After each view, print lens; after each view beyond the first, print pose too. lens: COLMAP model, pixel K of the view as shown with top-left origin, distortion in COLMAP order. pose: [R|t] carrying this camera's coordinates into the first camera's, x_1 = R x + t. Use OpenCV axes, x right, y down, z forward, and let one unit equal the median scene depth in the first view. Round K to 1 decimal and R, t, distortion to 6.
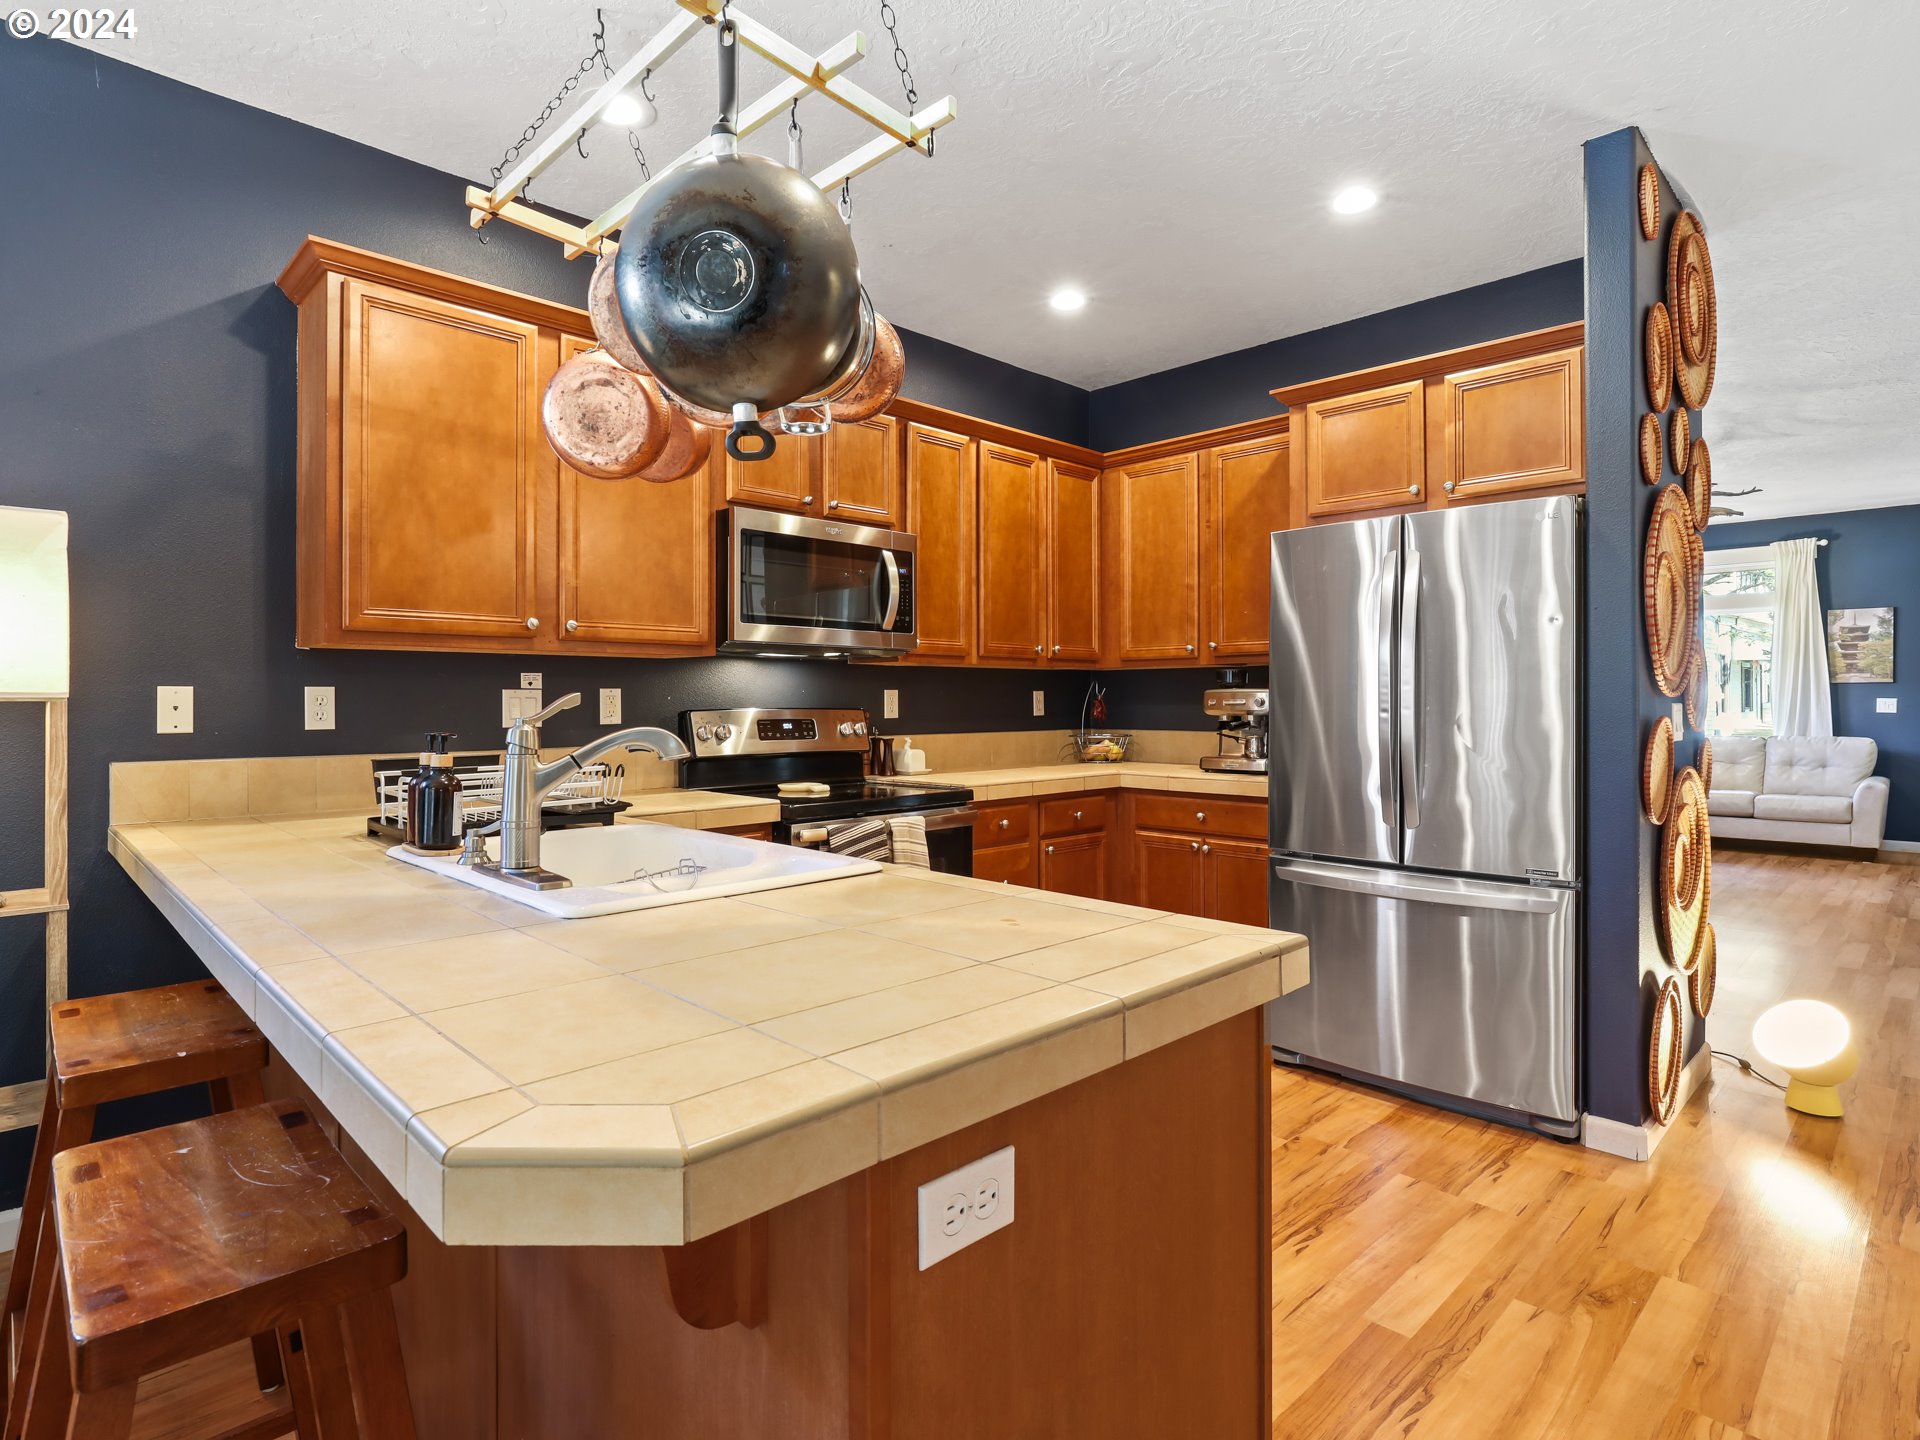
lens RADIAL K [[1011.5, 0, 955.2], [0, 1011.5, 698.0], [0, 0, 1]] dist [-0.016257, 0.002457]
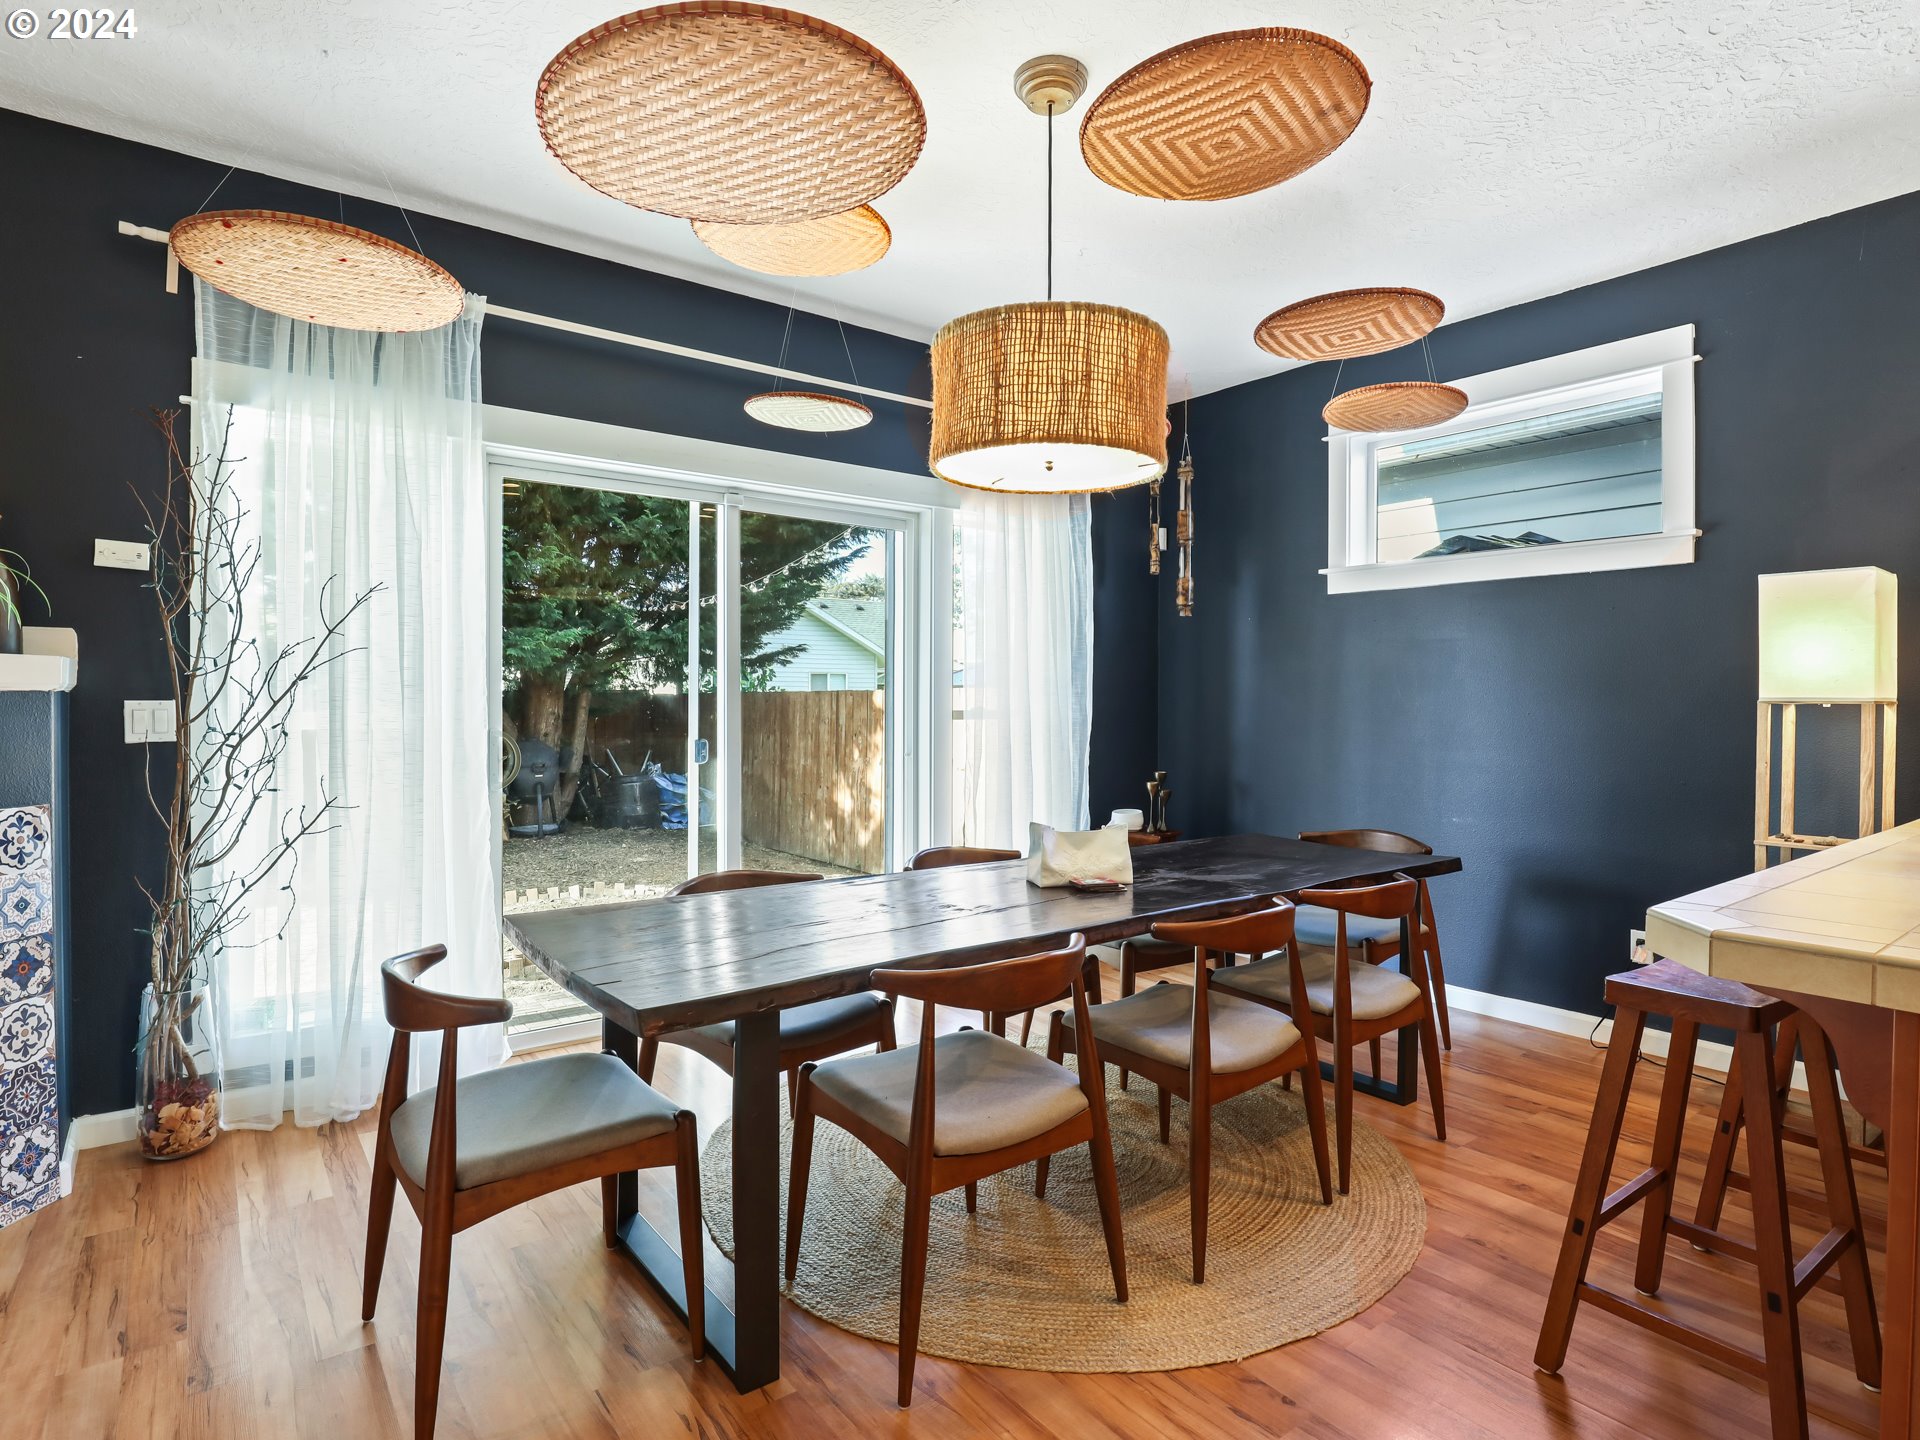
lens RADIAL K [[1025.9, 0, 956.1], [0, 1025.9, 713.1], [0, 0, 1]] dist [-0.035960, 0.009149]
pose [[-0.117161, 0.013701, -0.993018, 0.286411], [-0.002926, 0.999896, 0.014141, 0.000264], [0.993109, 0.004562, -0.117108, -0.038834]]
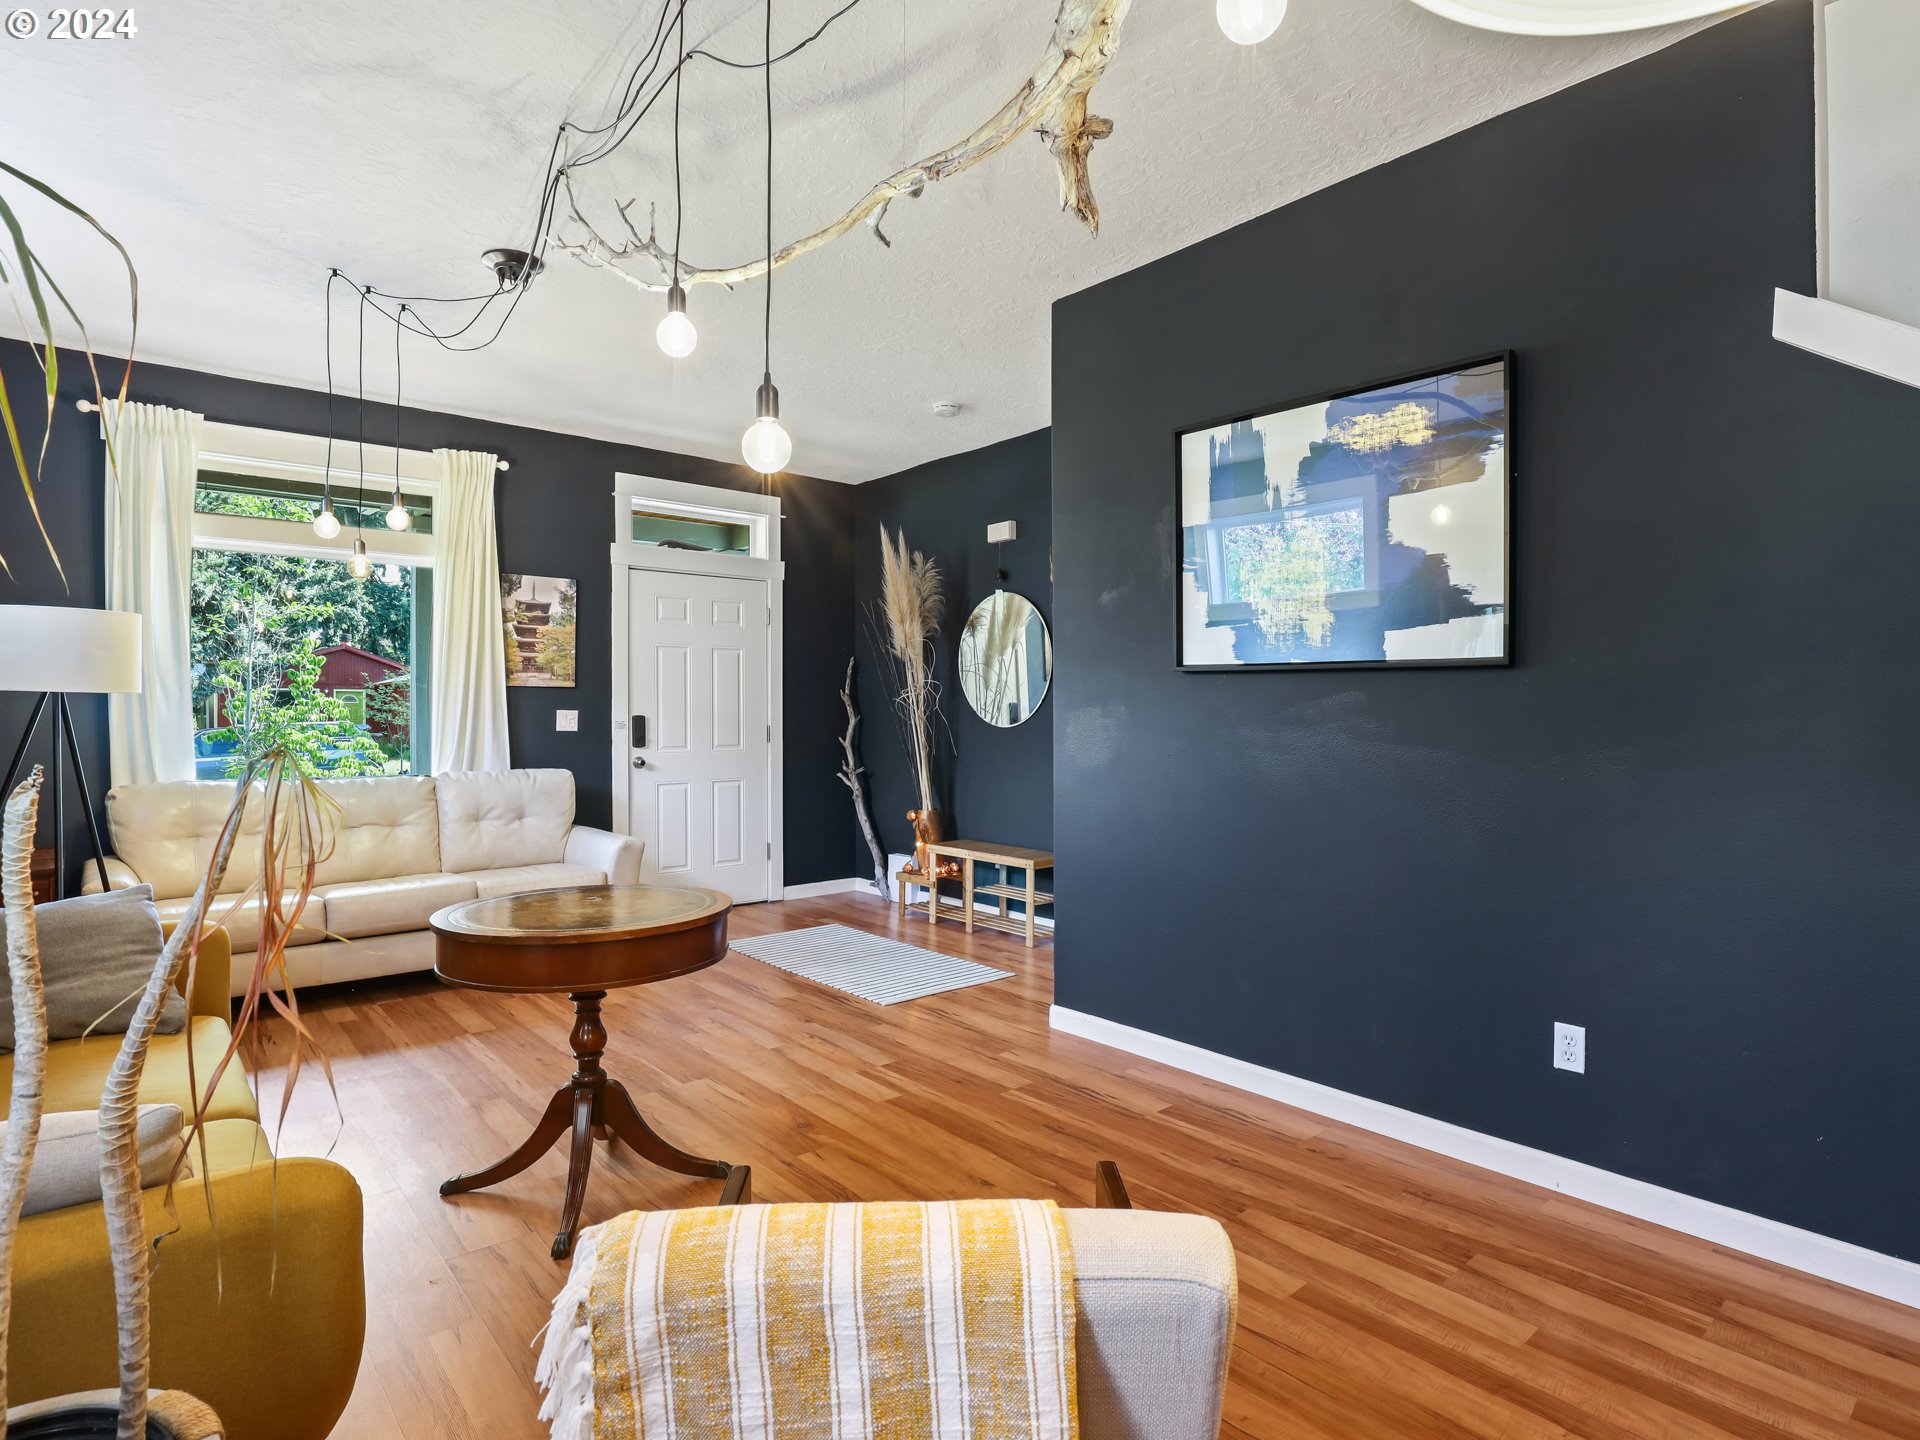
lens RADIAL K [[1006.9, 0, 952.1], [0, 1006.9, 726.0], [0, 0, 1]] dist [-0.028977, 0.000567]
pose [[0.063315, -0.010771, 0.997935, 0.476827], [-0.001824, 0.999939, 0.010908, 0.006078], [-0.997992, -0.002511, 0.063292, 1.296753]]
